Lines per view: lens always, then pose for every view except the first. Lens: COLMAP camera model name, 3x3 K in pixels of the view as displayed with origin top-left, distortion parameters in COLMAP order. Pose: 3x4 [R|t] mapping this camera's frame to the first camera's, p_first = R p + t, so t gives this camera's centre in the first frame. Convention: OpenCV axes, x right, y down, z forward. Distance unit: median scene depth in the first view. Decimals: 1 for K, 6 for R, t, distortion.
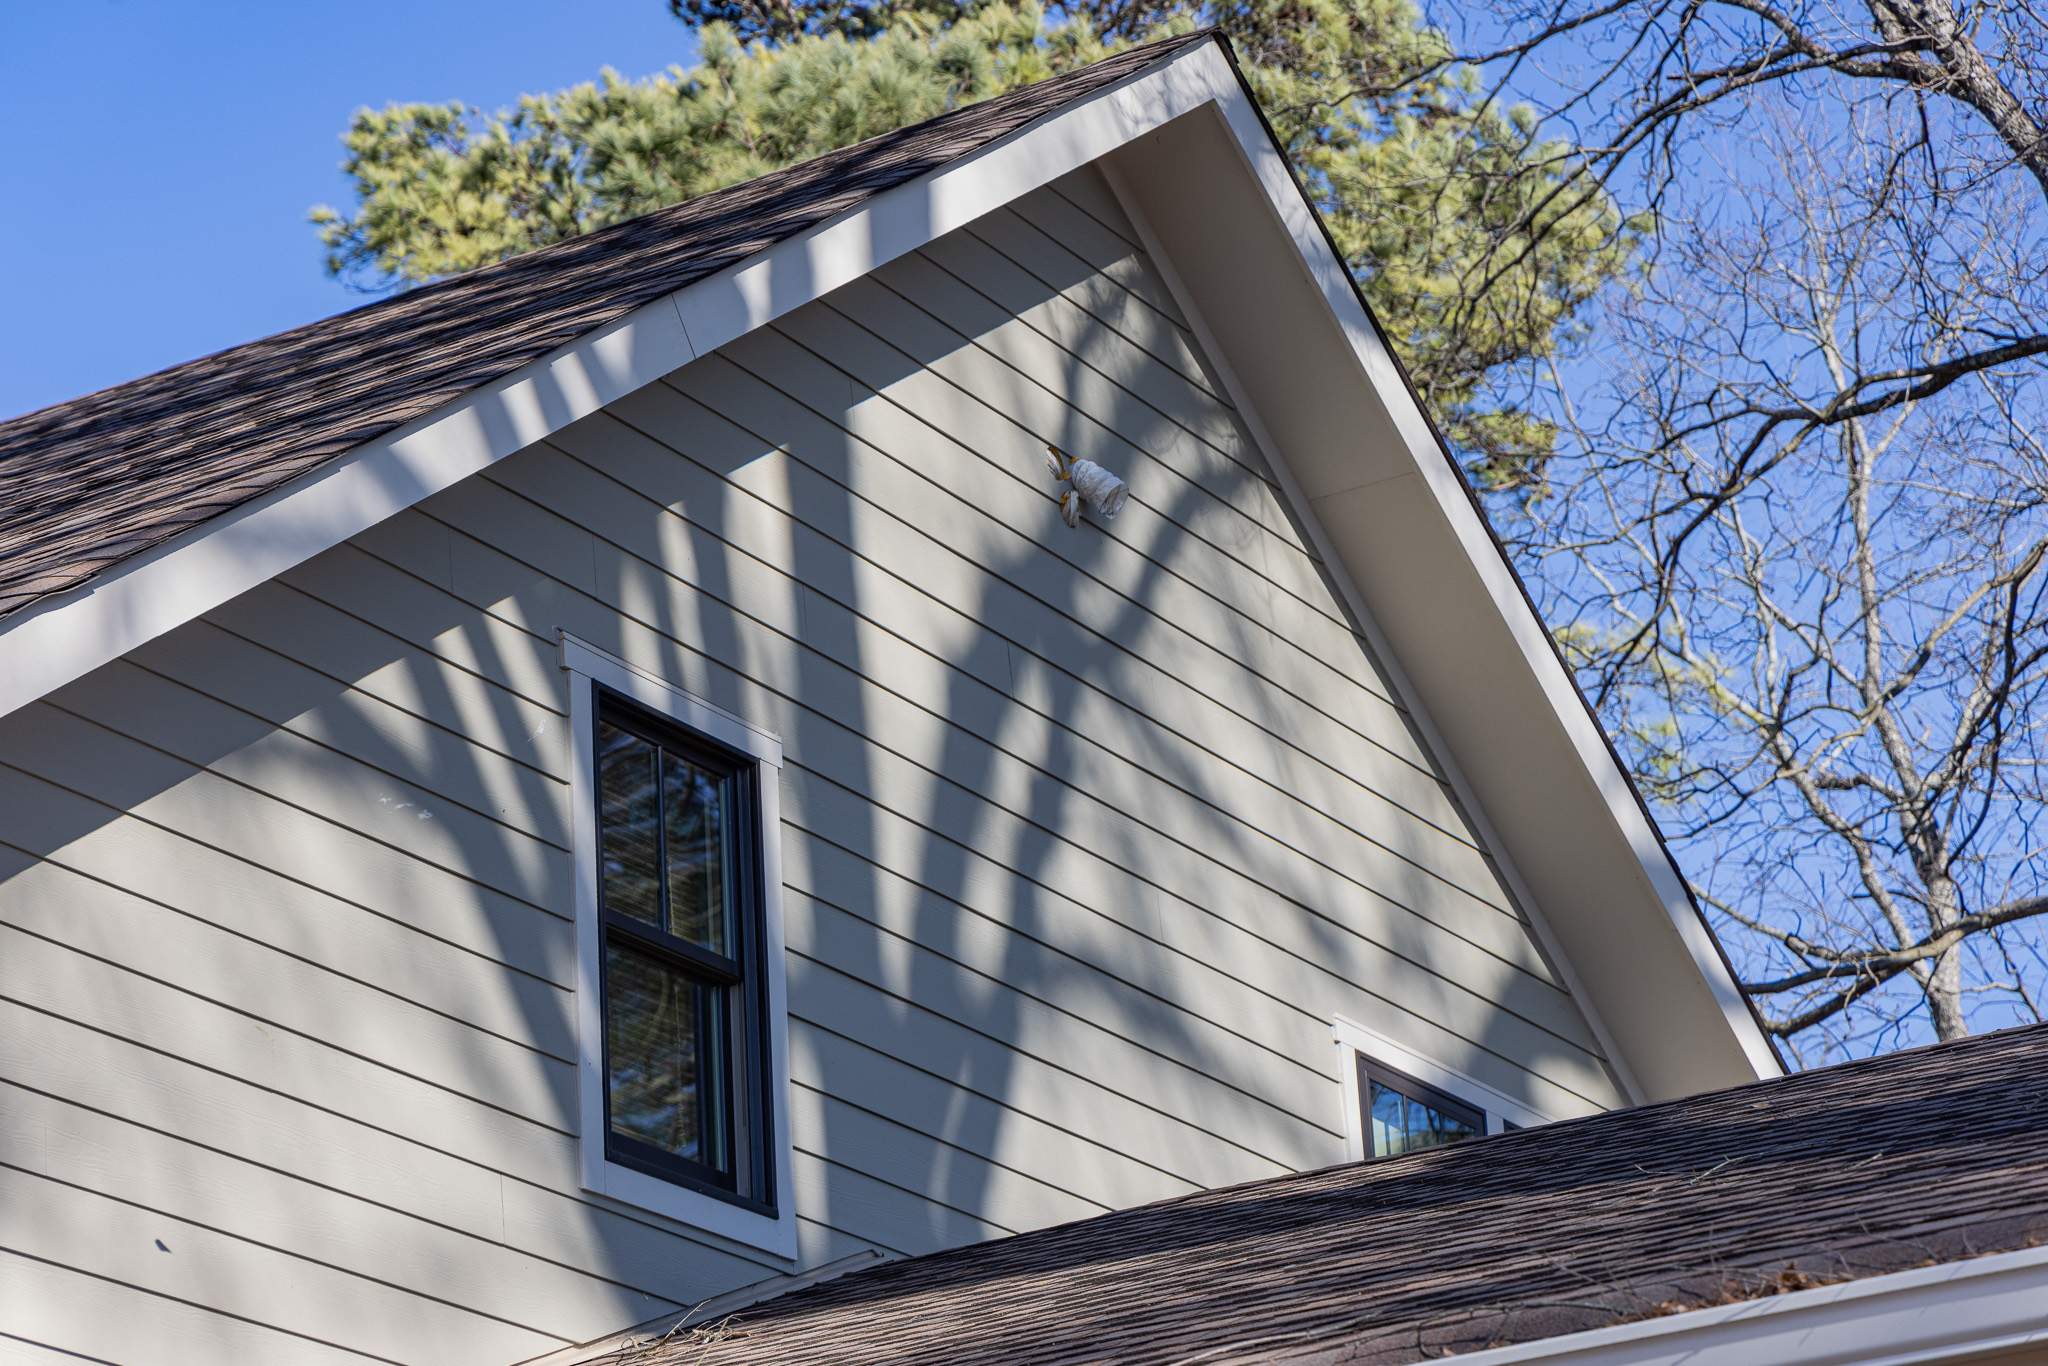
lens RADIAL K [[5353.5, 0, 1020.0], [0, 5353.5, 682.9], [0, 0, 1]] dist [-0.095428, 0.000000]
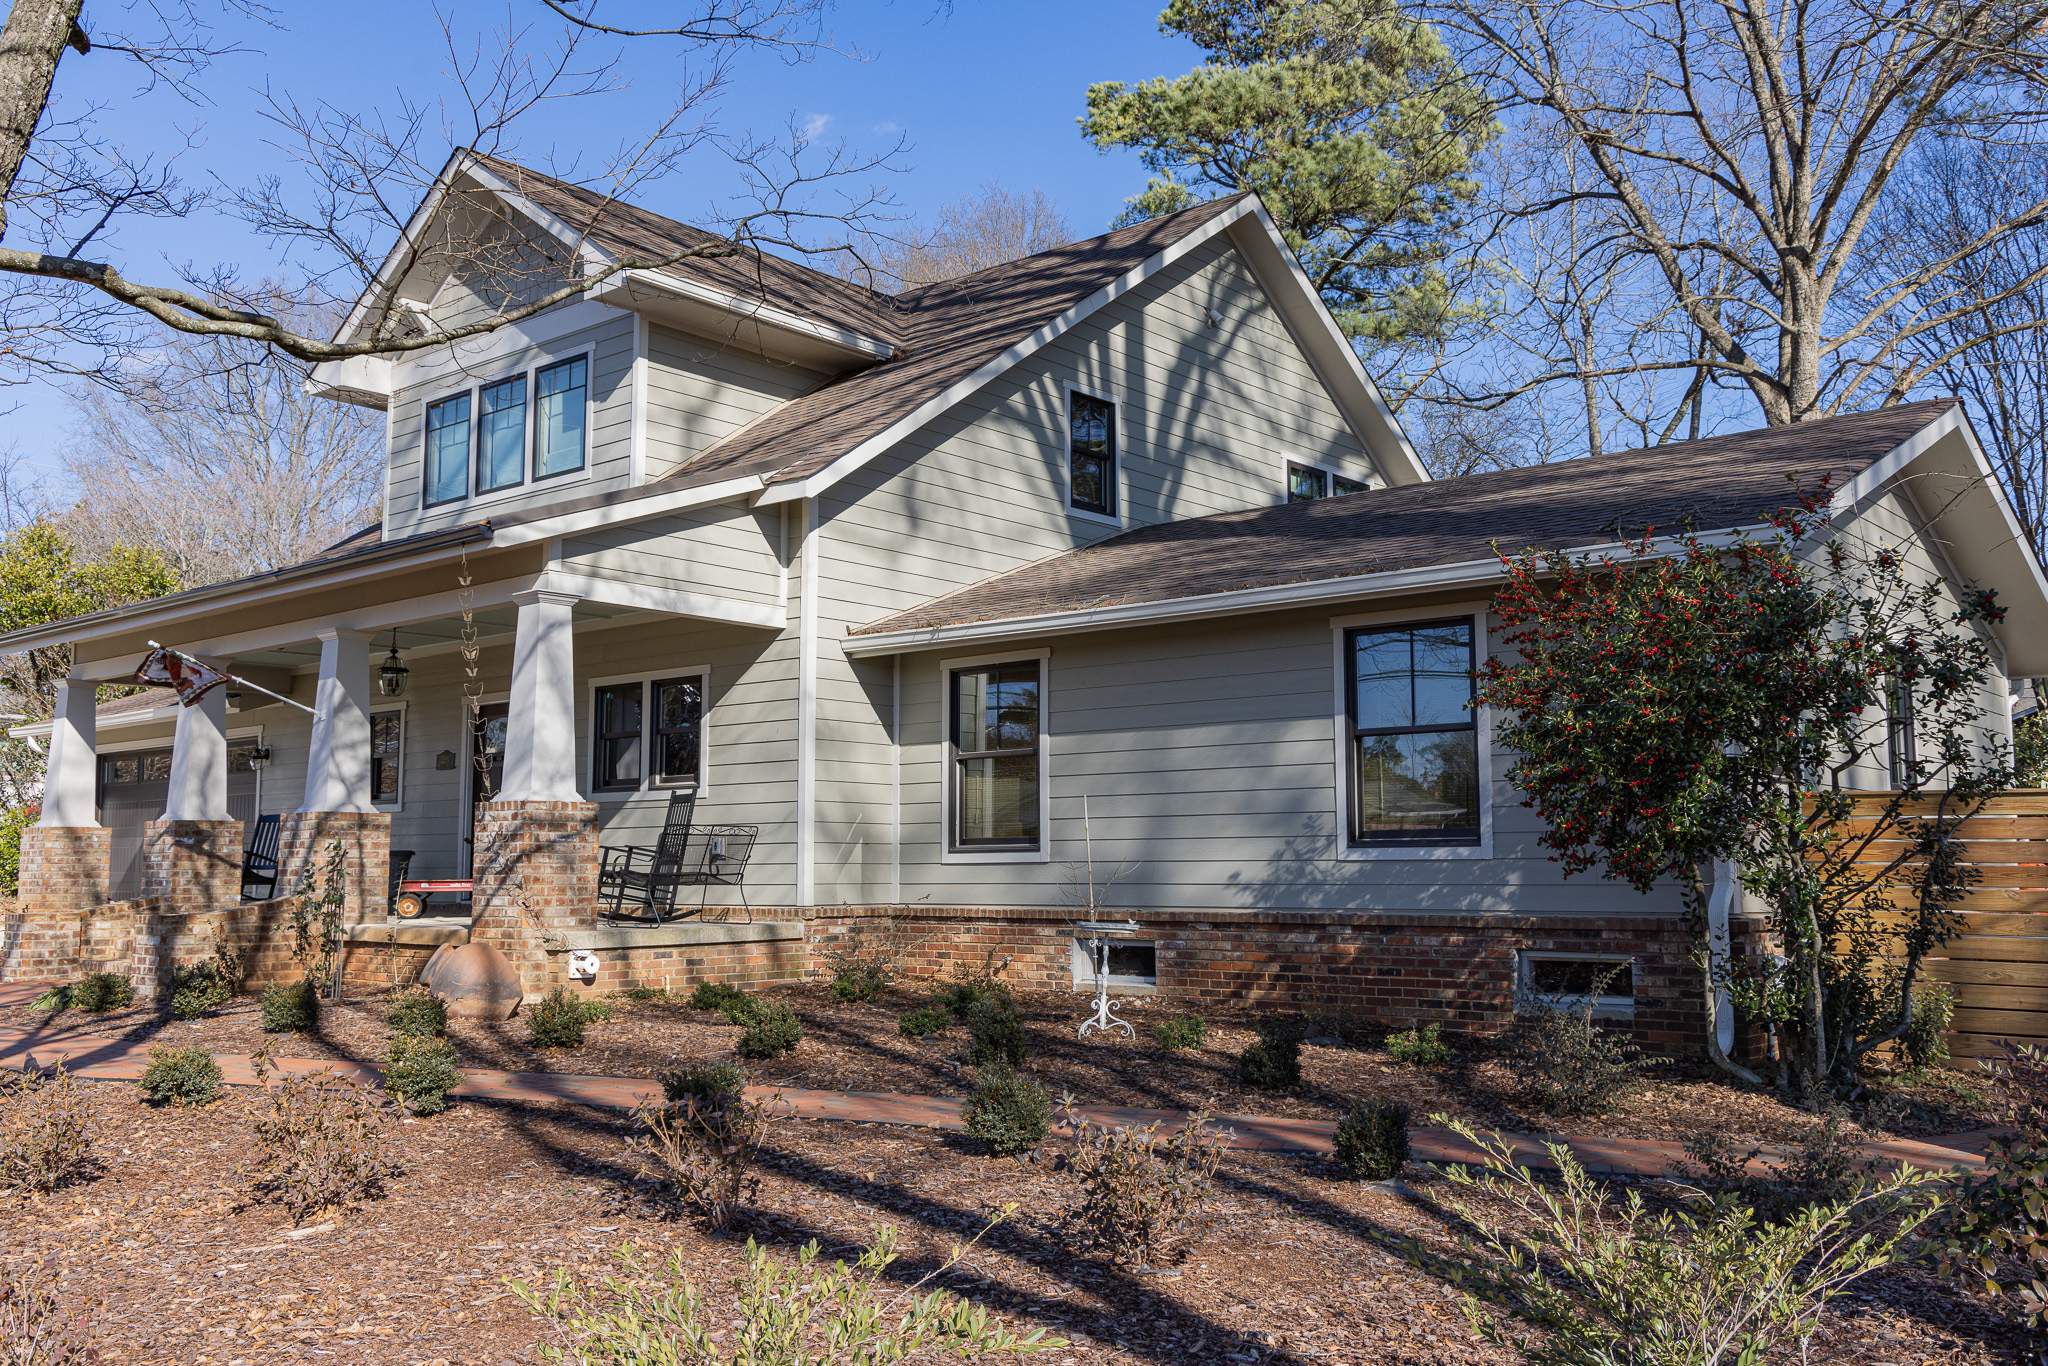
lens RADIAL K [[1810.8, 0, 1038.0], [0, 1810.8, 671.4], [0, 0, 1]] dist [0.000708, 0.038873]
pose [[0.984646, 0.040038, -0.169911, 0.129512], [0.004614, 0.967032, 0.254613, -0.132427], [0.174504, -0.251488, 0.951999, -0.361995]]
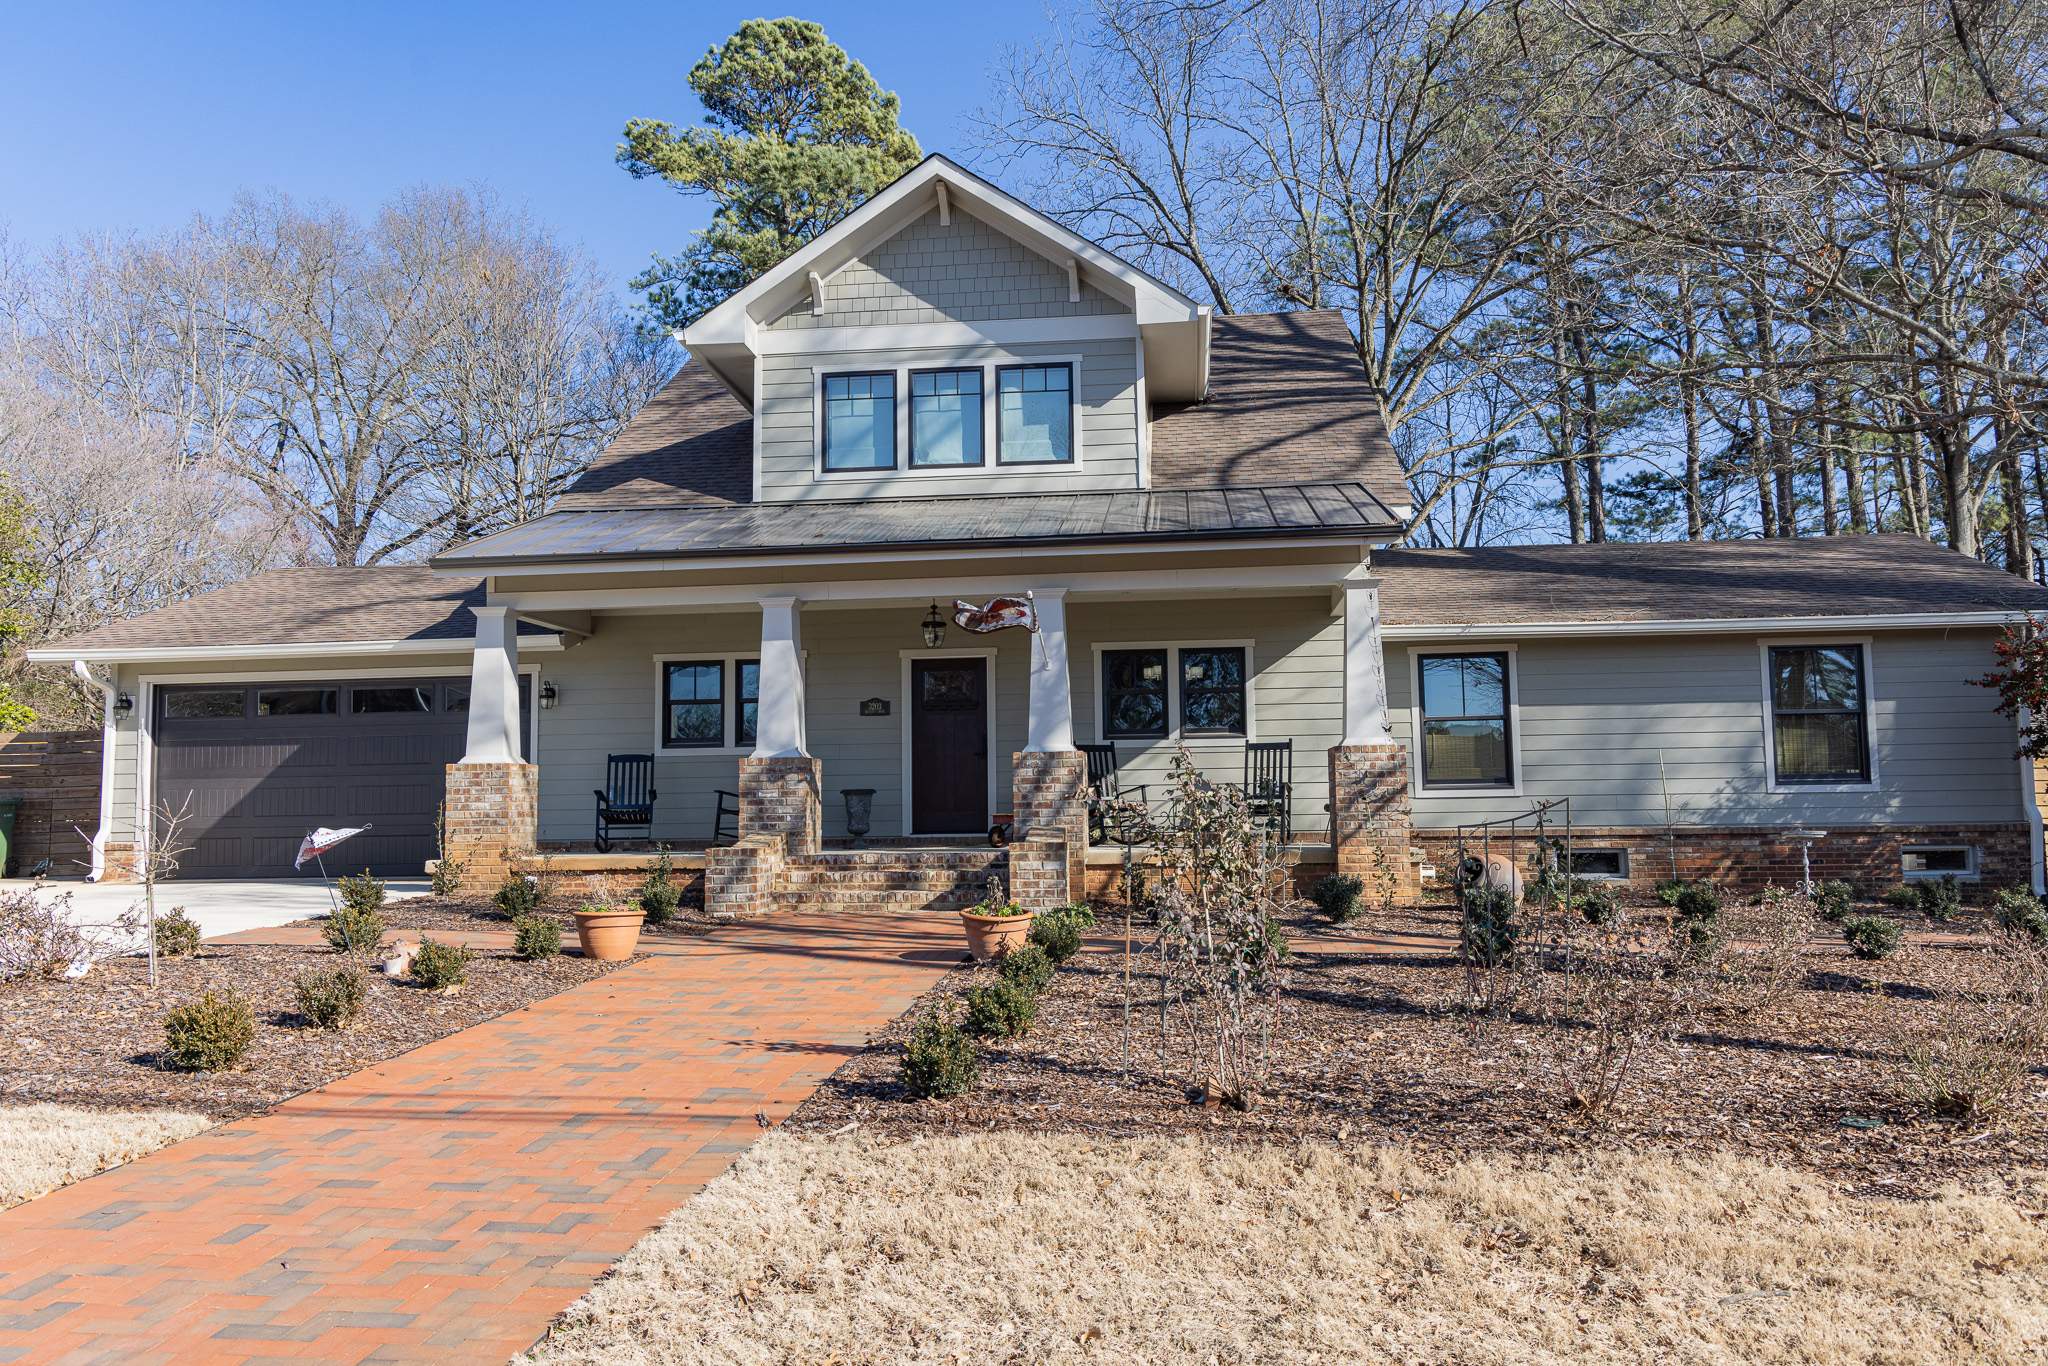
lens RADIAL K [[1538.7, 0, 1036.1], [0, 1538.7, 672.3], [0, 0, 1]] dist [0.001032, -0.001632]
pose [[0.901100, 0.090571, 0.424048, -0.910302], [-0.193249, 0.959333, 0.205753, -0.039788], [-0.388168, -0.267350, 0.881958, -0.318277]]
